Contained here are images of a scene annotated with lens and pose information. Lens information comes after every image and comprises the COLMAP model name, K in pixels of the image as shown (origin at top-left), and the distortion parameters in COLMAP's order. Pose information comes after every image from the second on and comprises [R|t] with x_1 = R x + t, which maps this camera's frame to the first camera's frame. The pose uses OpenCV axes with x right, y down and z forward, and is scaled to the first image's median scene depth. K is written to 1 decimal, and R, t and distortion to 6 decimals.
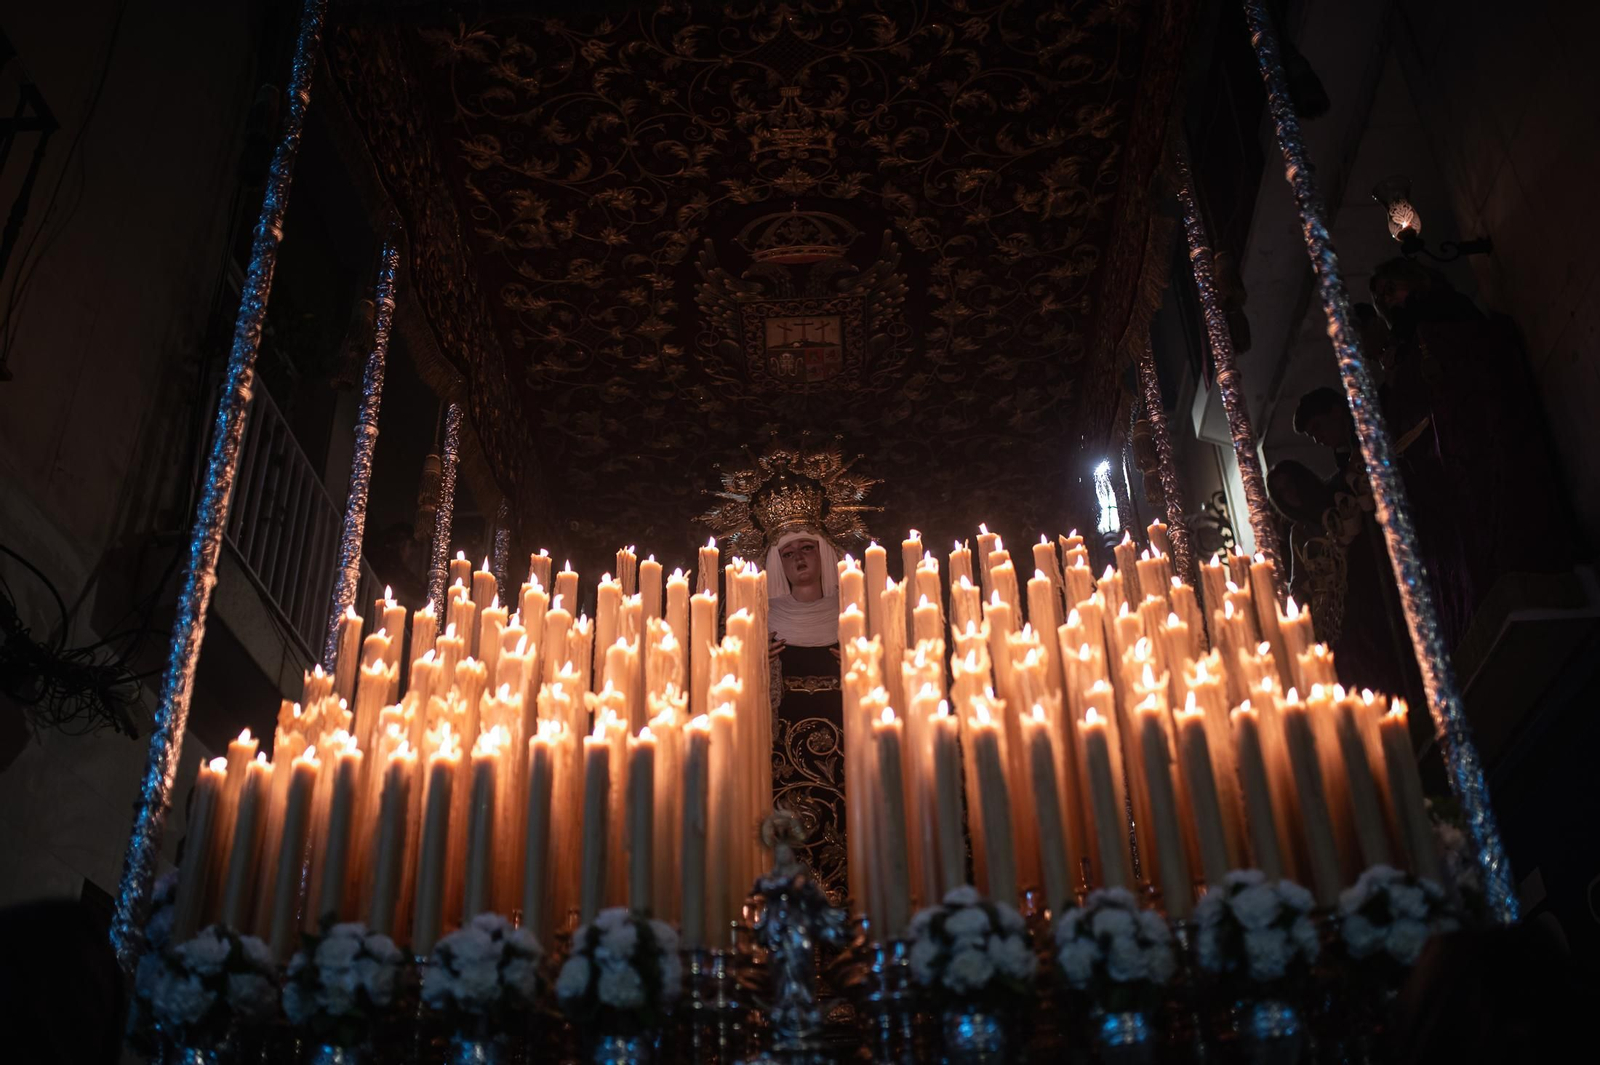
lens RADIAL K [[1600.1, 0, 806.2], [0, 1600.1, 534.7], [0, 0, 1]] dist [-0.018112, 0.000000]
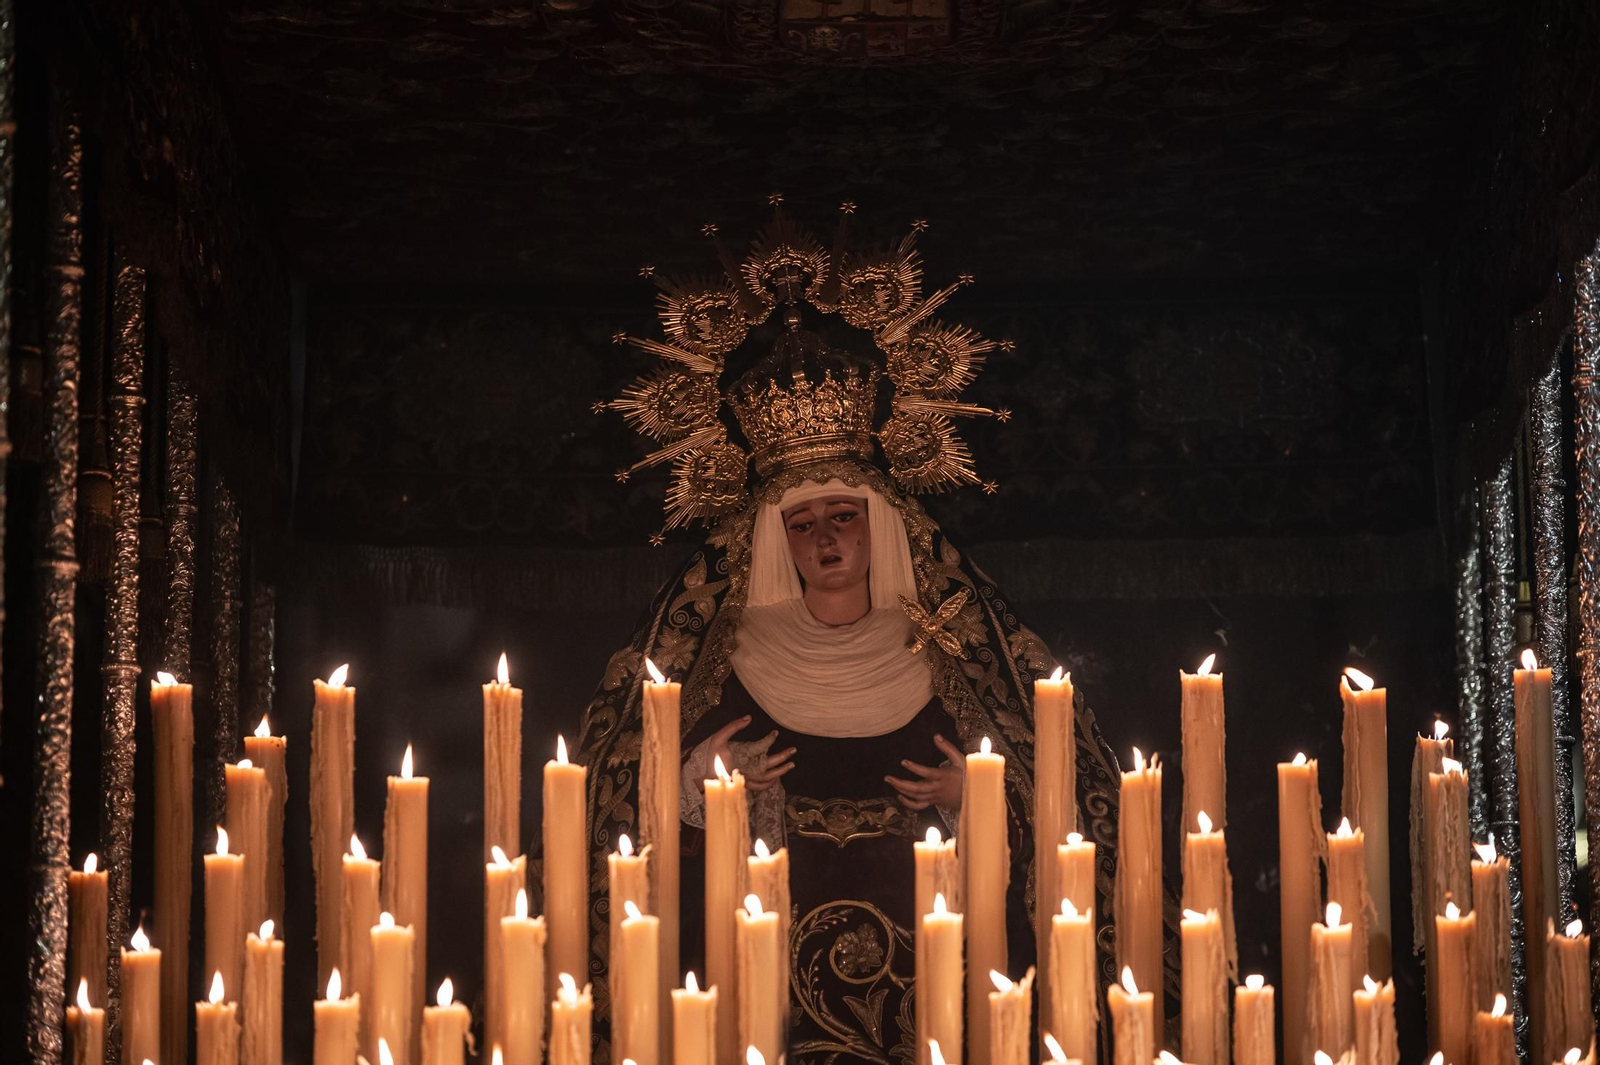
lens RADIAL K [[6621.2, 0, 796.5], [0, 6621.2, 531.4], [0, 0, 1]] dist [0.673621, 0.000000]
pose [[0.999061, 0.035793, 0.024392, -0.061167], [-0.041511, 0.952017, 0.303216, -0.584830], [-0.012369, -0.303944, 0.952610, -0.873065]]
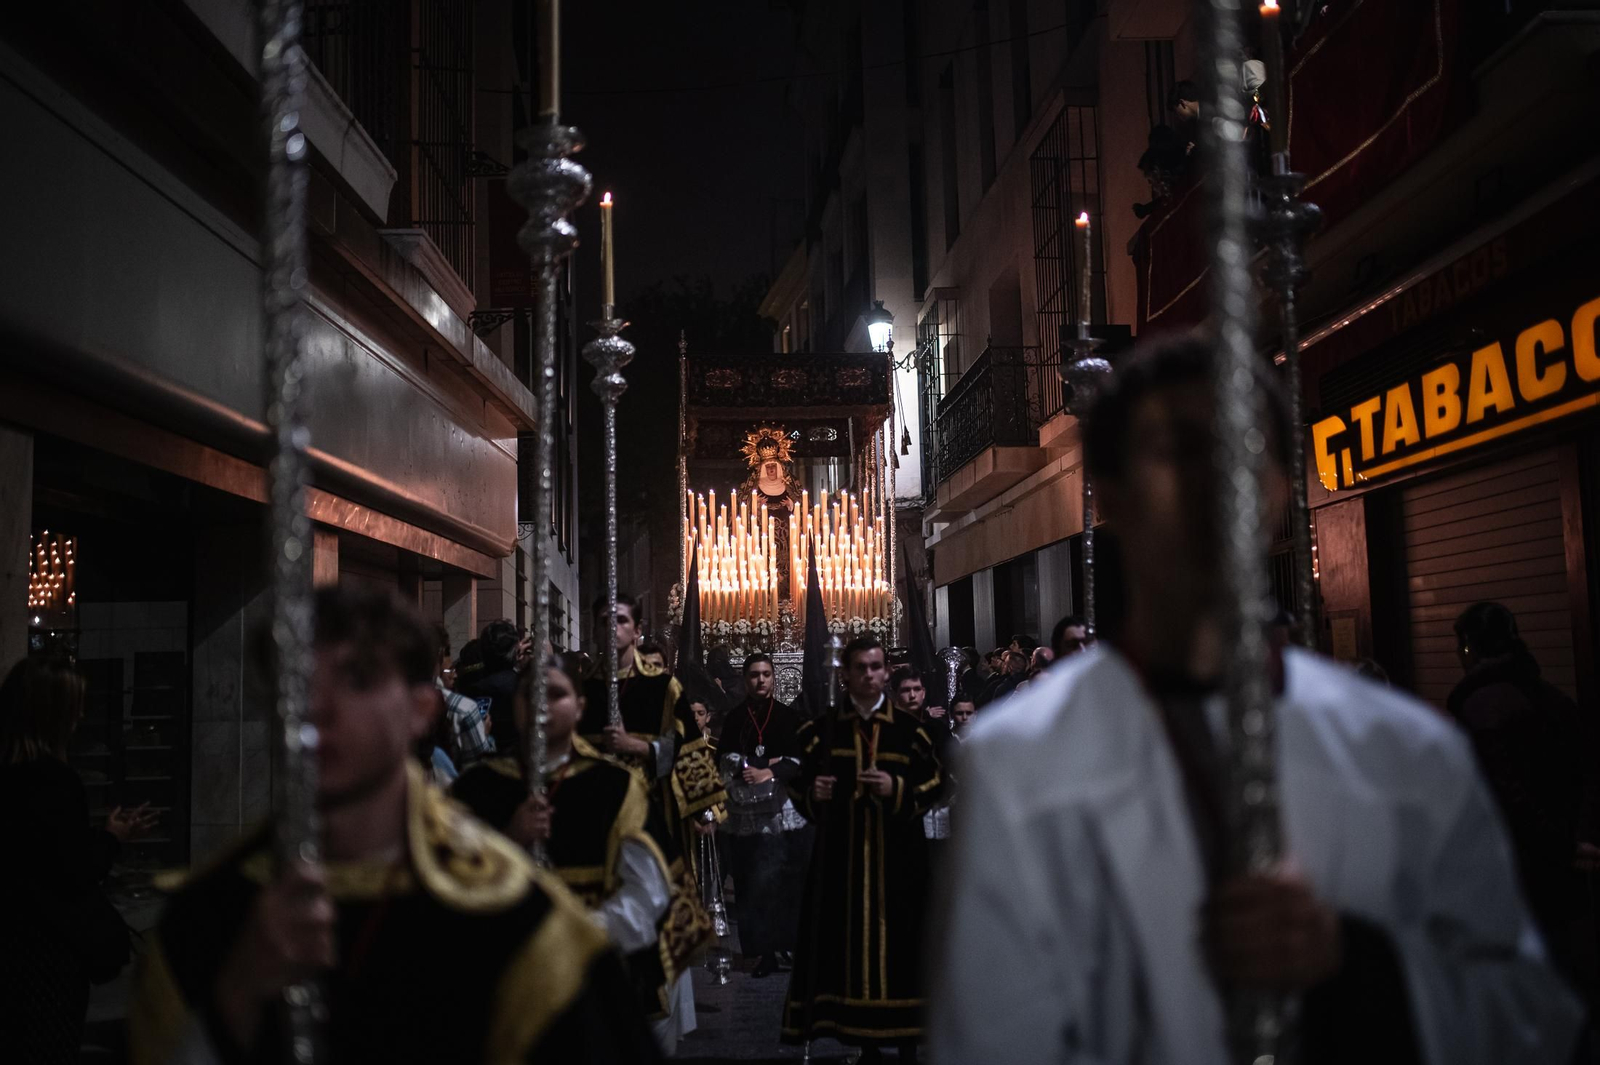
lens RADIAL K [[1600.1, 0, 796.9], [0, 1600.1, 537.3], [0, 0, 1]] dist [-0.018112, 0.000000]
pose [[0.993549, 0.025146, 0.110583, -0.338223], [-0.069635, 0.904910, 0.419867, -1.349207], [-0.089509, -0.424859, 0.900824, -2.278128]]
